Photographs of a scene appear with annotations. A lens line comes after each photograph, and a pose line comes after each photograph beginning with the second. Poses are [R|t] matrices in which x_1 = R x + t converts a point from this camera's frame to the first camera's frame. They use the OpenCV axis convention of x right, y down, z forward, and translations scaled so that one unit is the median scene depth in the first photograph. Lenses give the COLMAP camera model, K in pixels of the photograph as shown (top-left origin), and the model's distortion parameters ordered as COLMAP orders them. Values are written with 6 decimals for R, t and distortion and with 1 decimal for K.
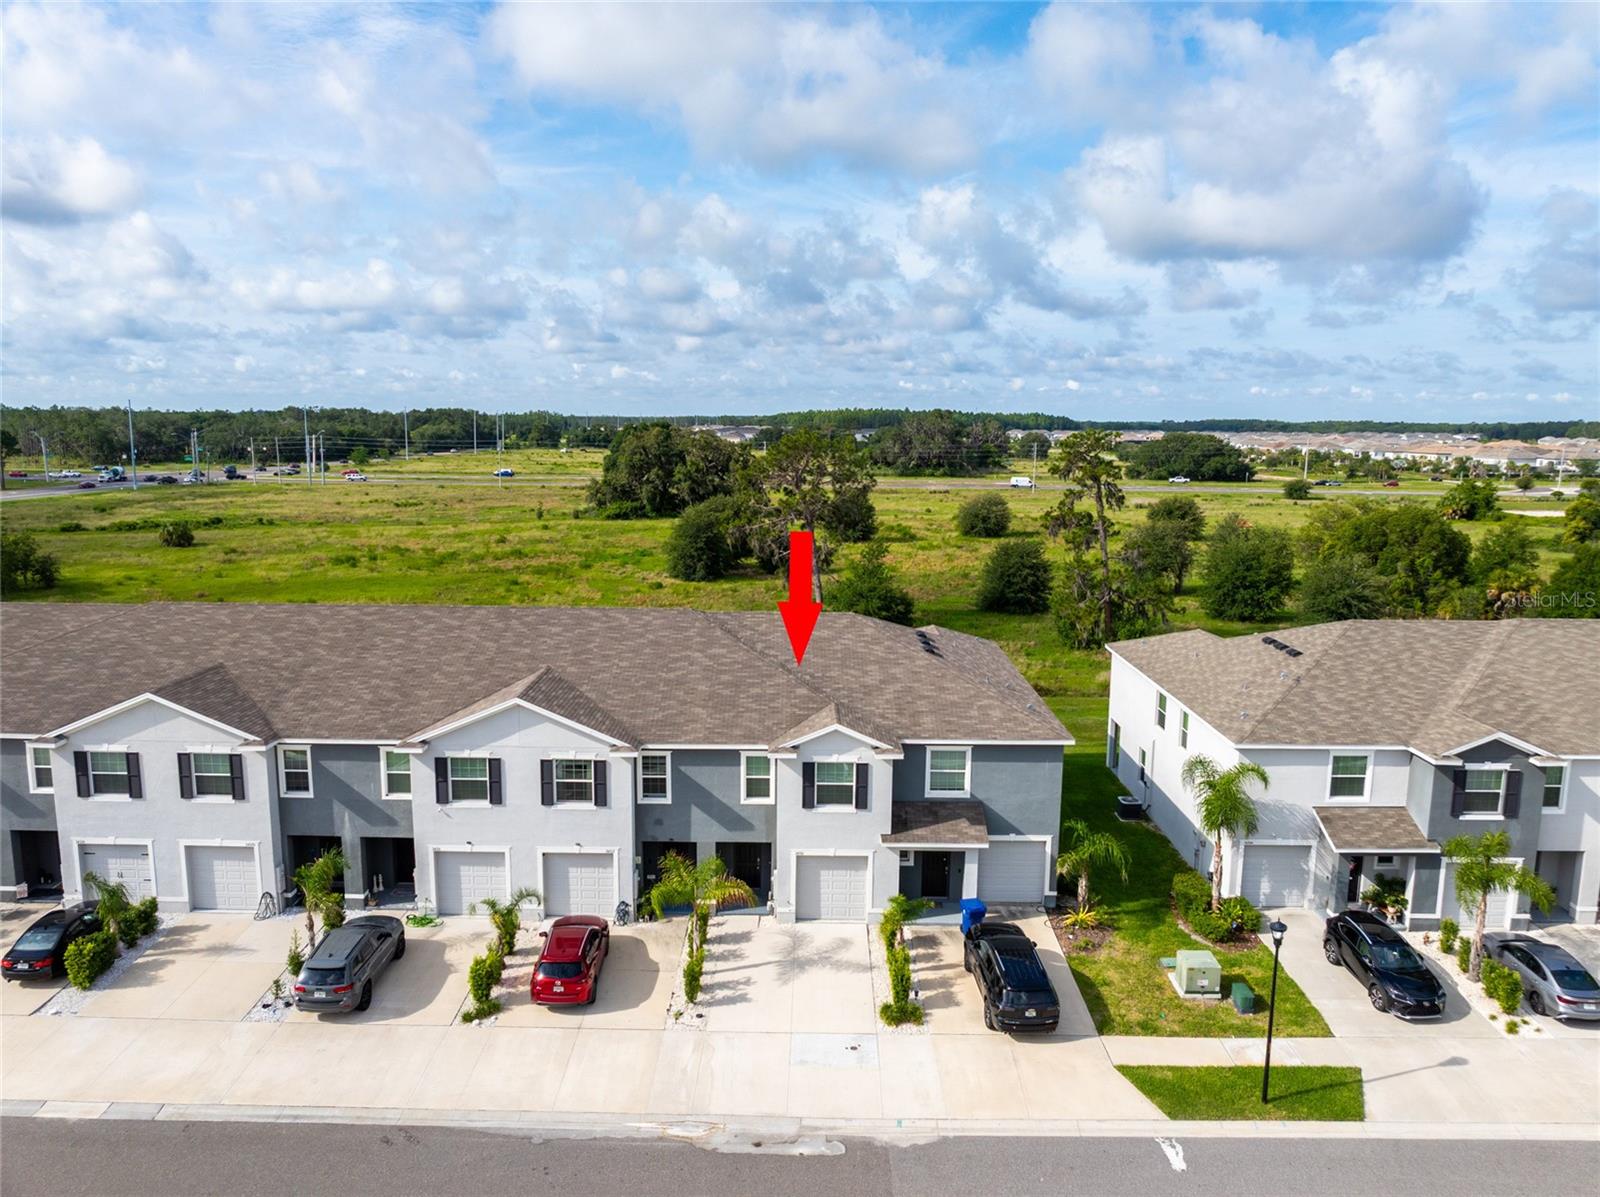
lens RADIAL K [[1122.7, 0, 806.1], [0, 1122.7, 596.9], [0, 0, 1]] dist [-0.036790, 0.023294]
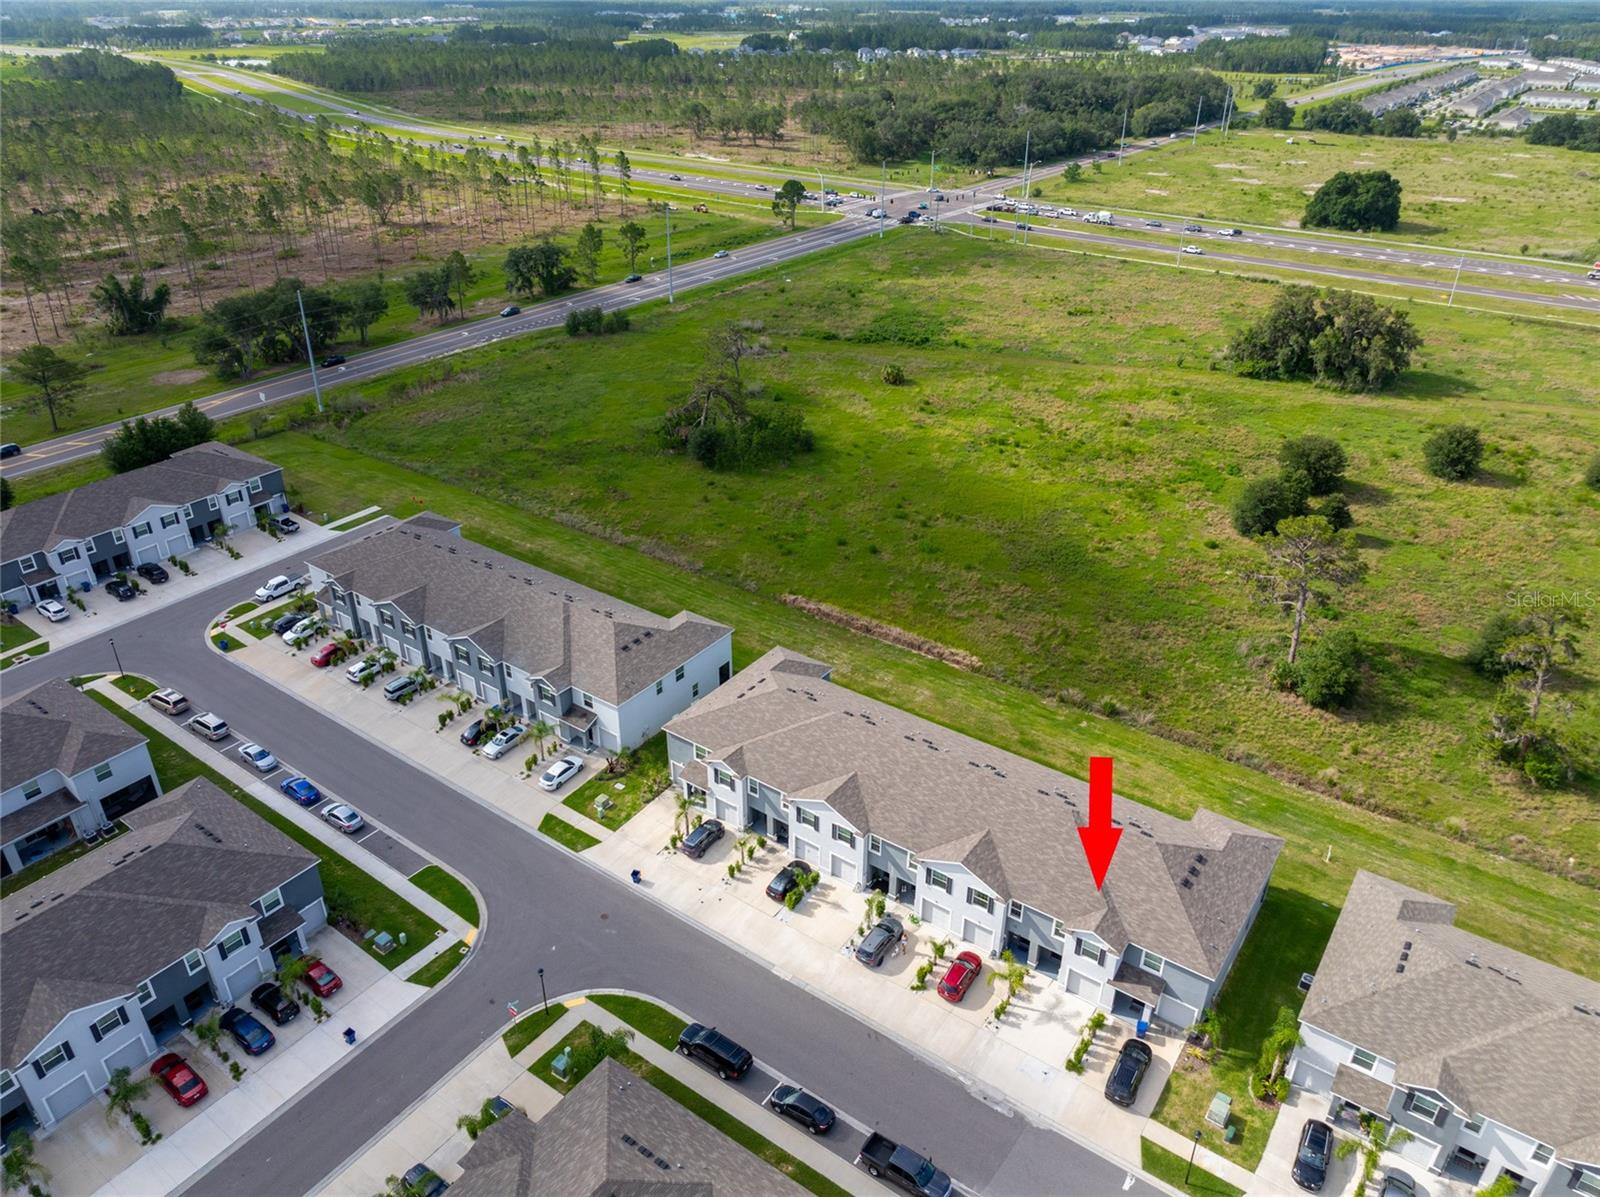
lens RADIAL K [[1122.7, 0, 806.1], [0, 1122.7, 596.9], [0, 0, 1]] dist [-0.036790, 0.023294]
pose [[0.815659, 0.270461, -0.511421, 0.480430], [-0.082532, 0.929352, 0.359851, -1.156501], [0.572616, -0.251307, 0.780356, -0.775217]]
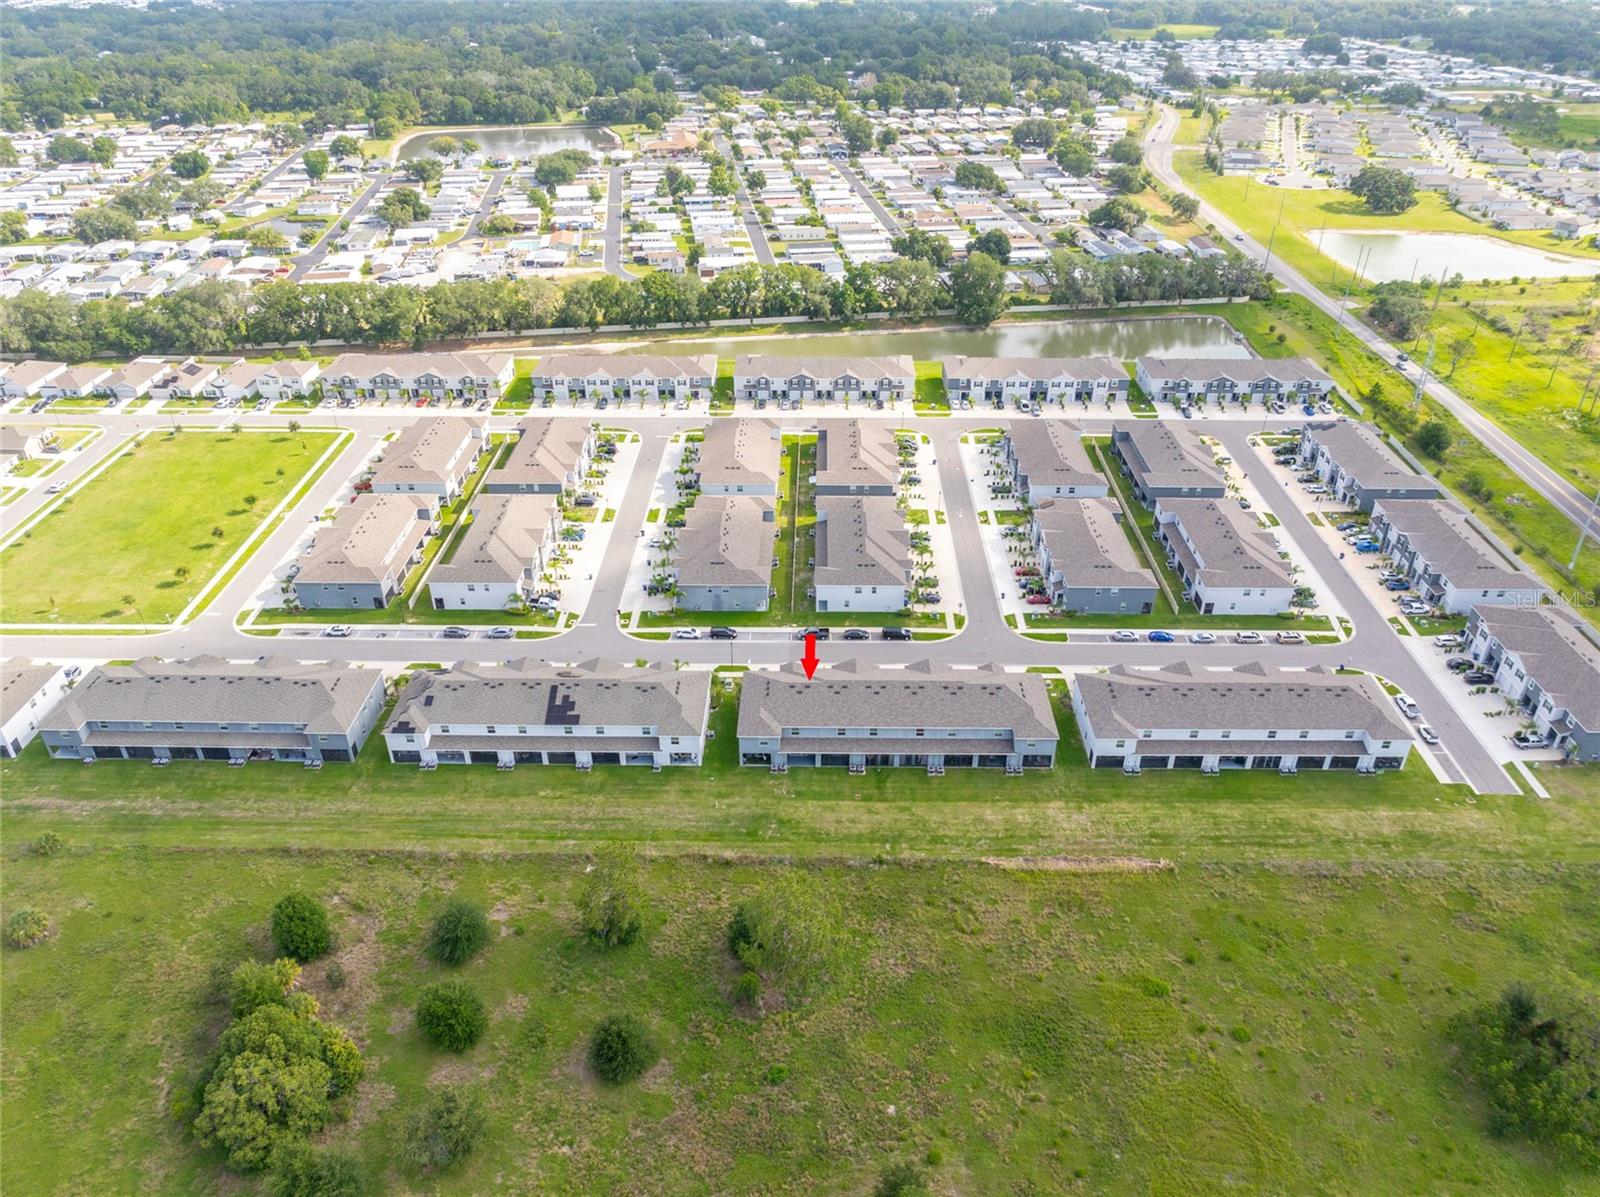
lens RADIAL K [[1122.7, 0, 806.1], [0, 1122.7, 596.9], [0, 0, 1]] dist [-0.036790, 0.023294]
pose [[-0.999932, -0.011638, 0.000281, -0.029339], [-0.008621, 0.756484, 0.653955, -3.377187], [-0.007824, 0.653909, -0.756533, 4.571563]]
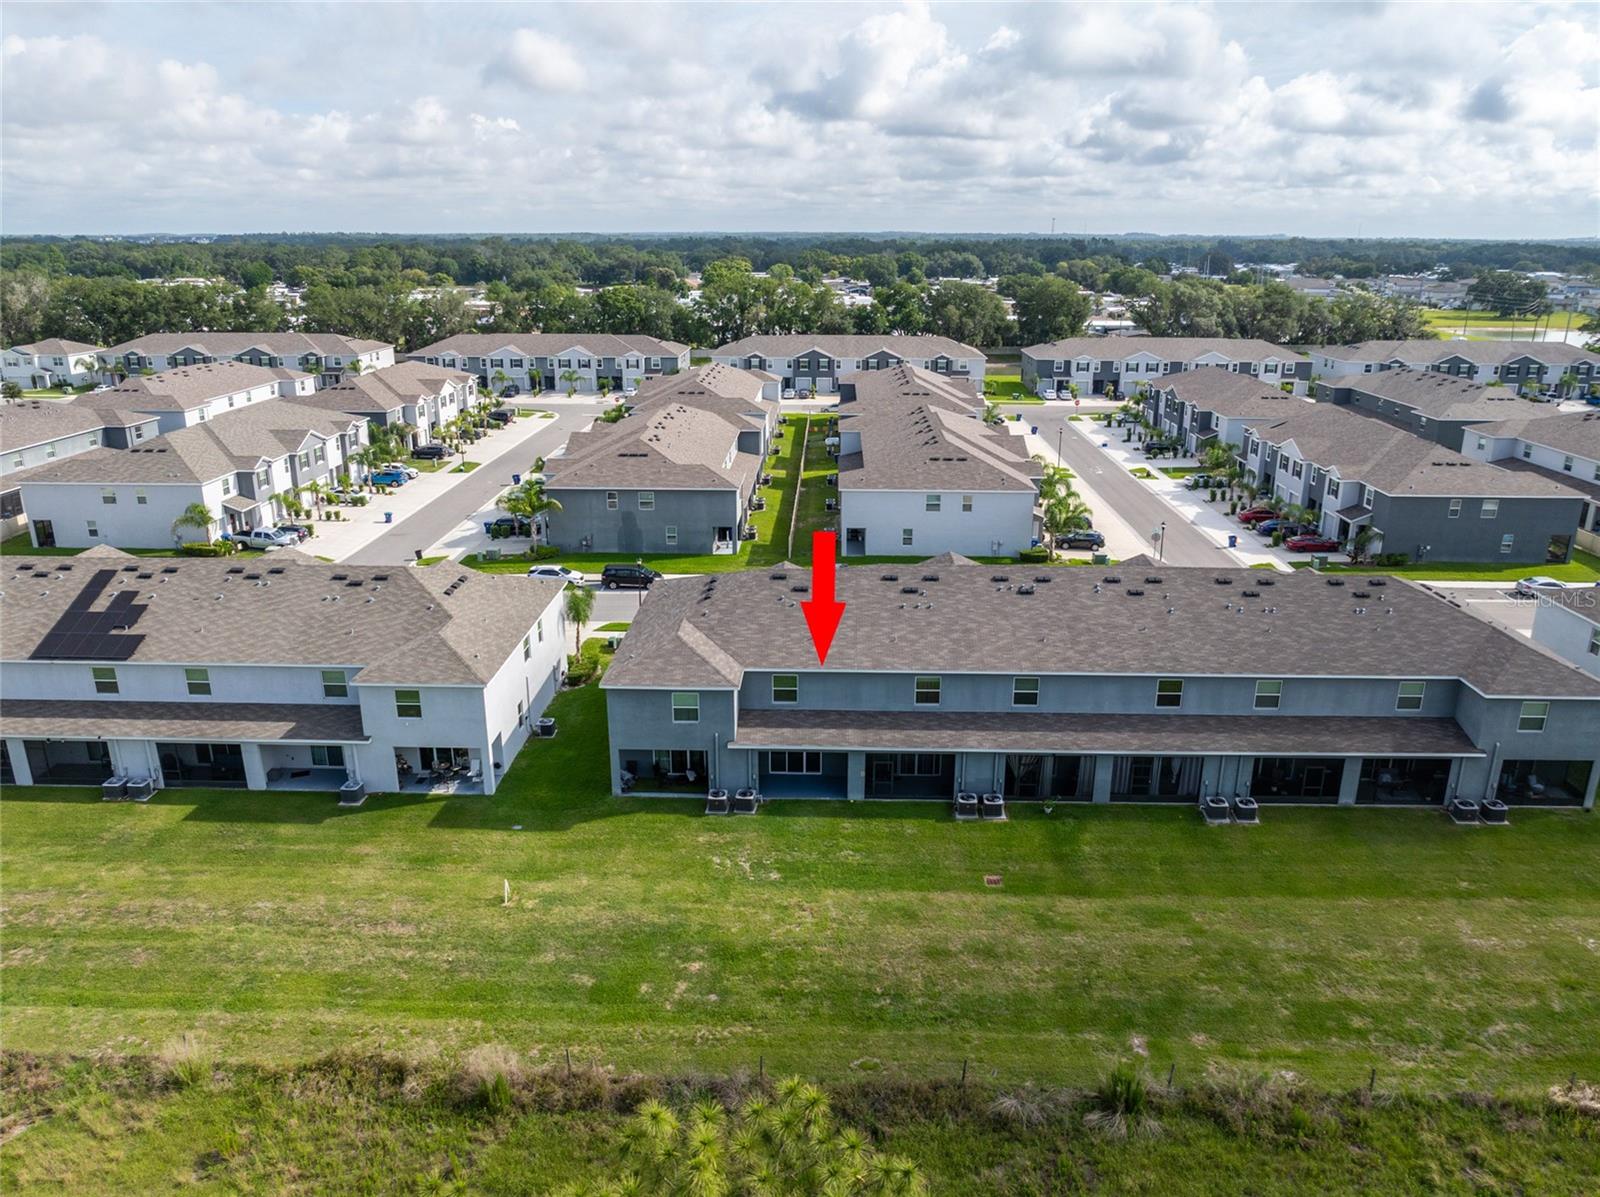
lens RADIAL K [[1122.7, 0, 806.1], [0, 1122.7, 596.9], [0, 0, 1]] dist [-0.036790, 0.023294]
pose [[-0.999721, -0.018778, 0.014319, -0.036565], [-0.010263, 0.891602, 0.452703, -0.698746], [-0.021267, 0.452430, -0.891546, 2.706428]]
